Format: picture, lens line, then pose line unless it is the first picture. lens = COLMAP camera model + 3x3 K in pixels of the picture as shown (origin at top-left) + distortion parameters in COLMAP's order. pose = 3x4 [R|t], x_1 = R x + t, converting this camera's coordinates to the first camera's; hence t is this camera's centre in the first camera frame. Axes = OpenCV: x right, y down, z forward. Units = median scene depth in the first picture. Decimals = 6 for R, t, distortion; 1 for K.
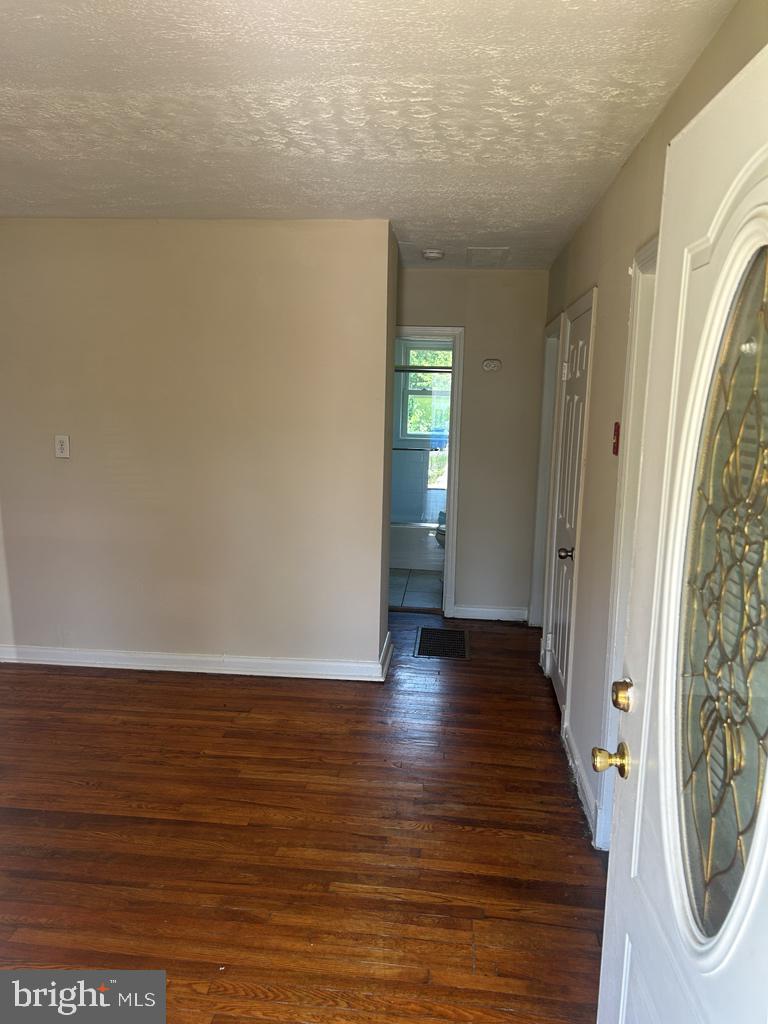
lens RADIAL K [[776.2, 0, 393.3], [0, 776.2, 512.9], [0, 0, 1]] dist [0.055906, -0.063879]
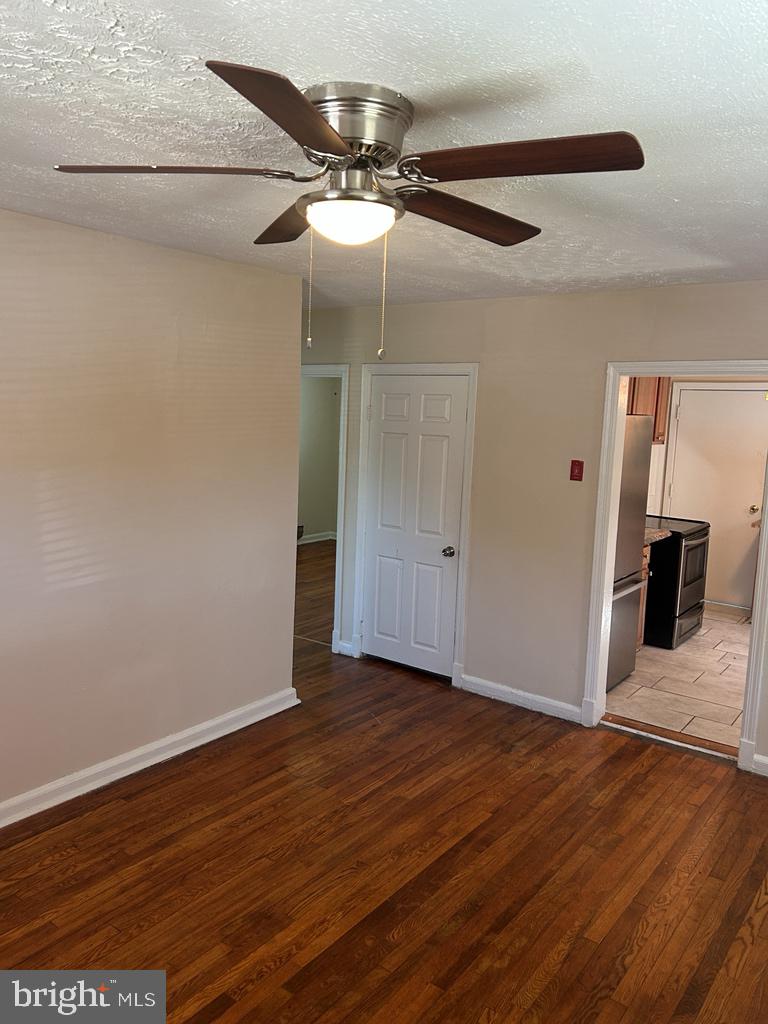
lens RADIAL K [[776.2, 0, 373.4], [0, 776.2, 511.7], [0, 0, 1]] dist [0.055906, -0.063879]
pose [[0.520741, -0.114282, 0.846031, -1.163404], [0.103884, 0.992118, 0.070074, -0.149525], [-0.847370, 0.051399, 0.528509, 0.474532]]
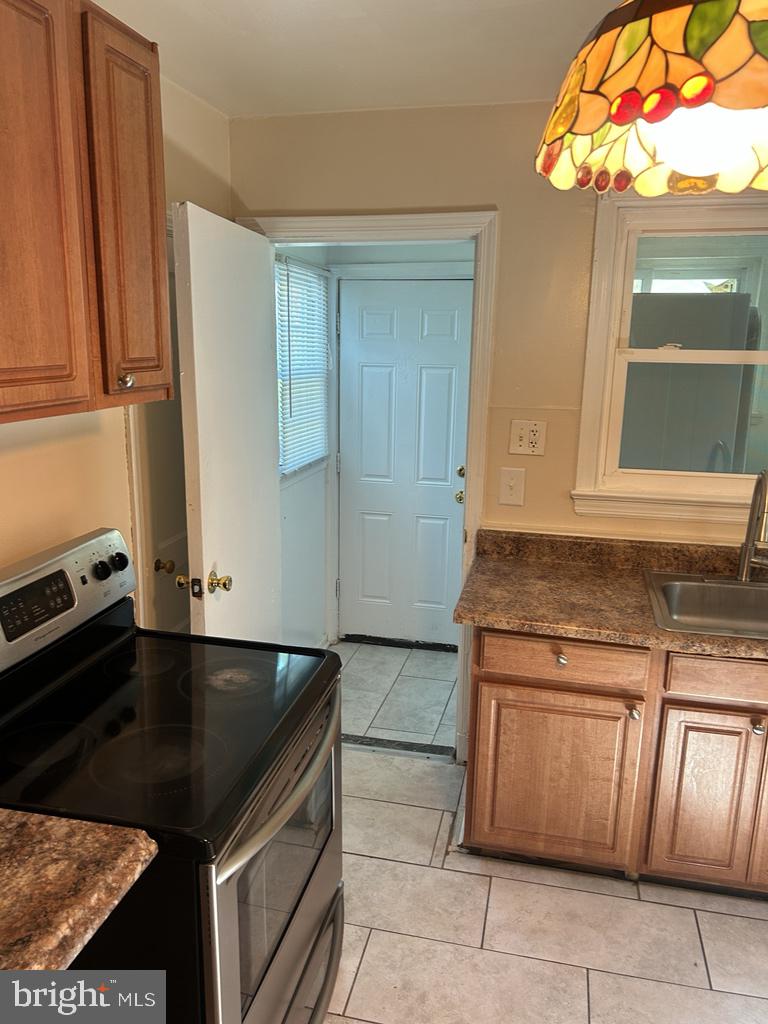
lens RADIAL K [[776.2, 0, 377.8], [0, 776.2, 513.7], [0, 0, 1]] dist [0.055906, -0.063879]
pose [[0.131135, -0.240324, 0.961794, 0.481848], [0.138473, 0.965102, 0.222271, -0.126729], [-0.981646, 0.104035, 0.159837, 0.673774]]
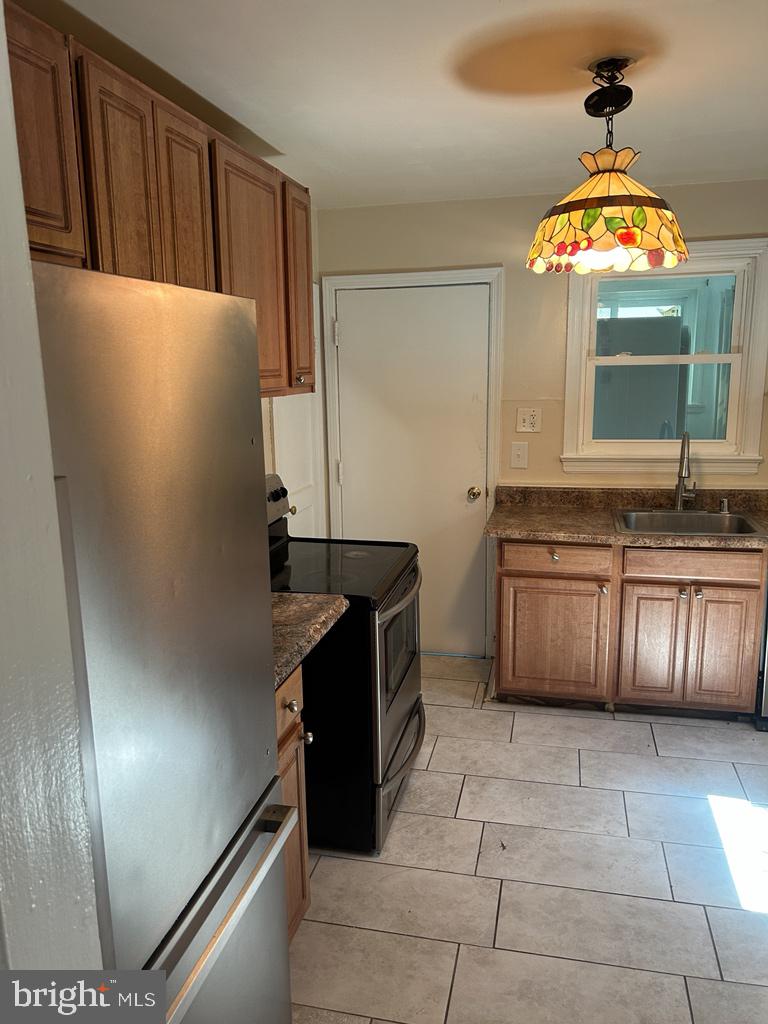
lens RADIAL K [[776.2, 0, 377.9], [0, 776.2, 518.6], [0, 0, 1]] dist [0.055906, -0.063879]
pose [[0.131685, -0.214550, 0.967795, 0.060430], [0.169802, 0.966749, 0.191214, -0.120414], [-0.976640, 0.139154, 0.163738, 0.694615]]
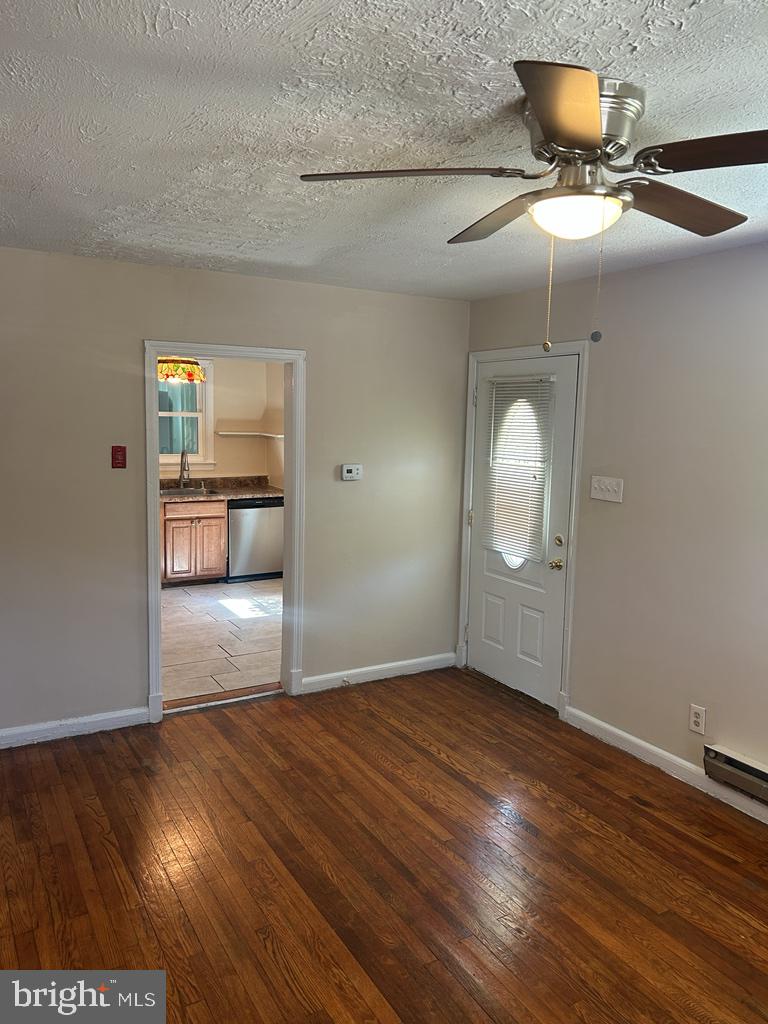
lens RADIAL K [[776.2, 0, 399.5], [0, 776.2, 512.6], [0, 0, 1]] dist [0.055906, -0.063879]
pose [[-0.593691, -0.136212, 0.793081, -1.081651], [0.086426, 0.969075, 0.231136, -0.257226], [-0.800038, 0.205766, -0.563559, 1.295877]]
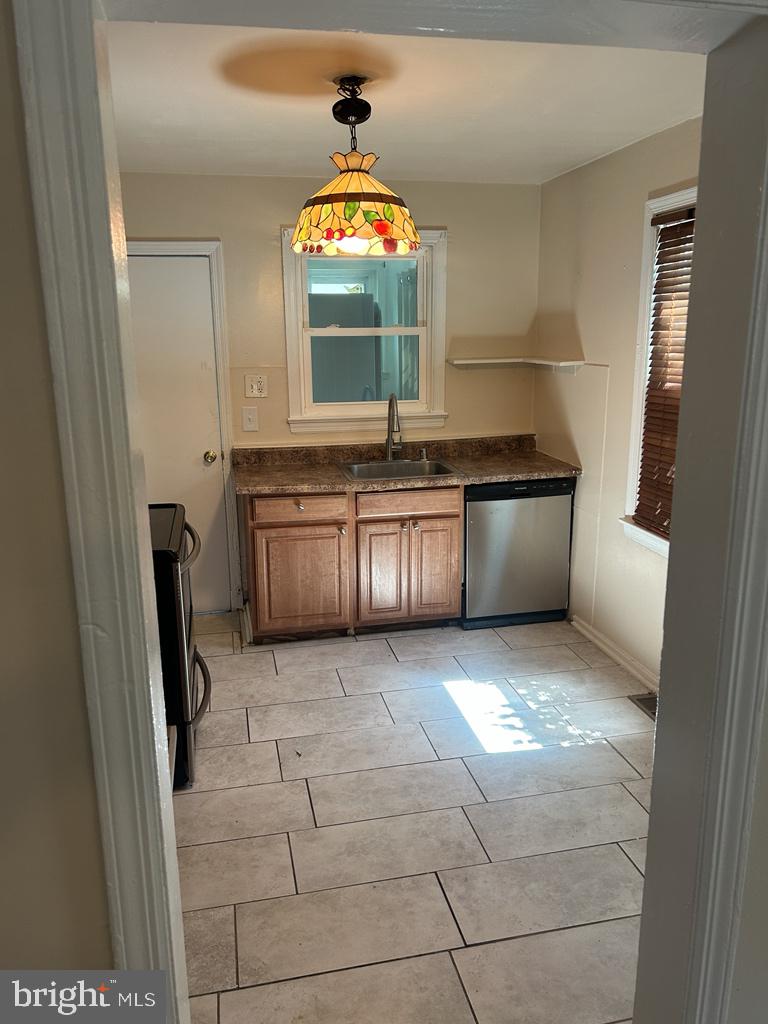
lens RADIAL K [[776.2, 0, 377.5], [0, 776.2, 520.2], [0, 0, 1]] dist [0.055906, -0.063879]
pose [[-0.299149, -0.239867, 0.923566, -0.040789], [0.151416, 0.943692, 0.294139, -0.140900], [-0.942116, 0.227834, -0.245984, 0.835281]]
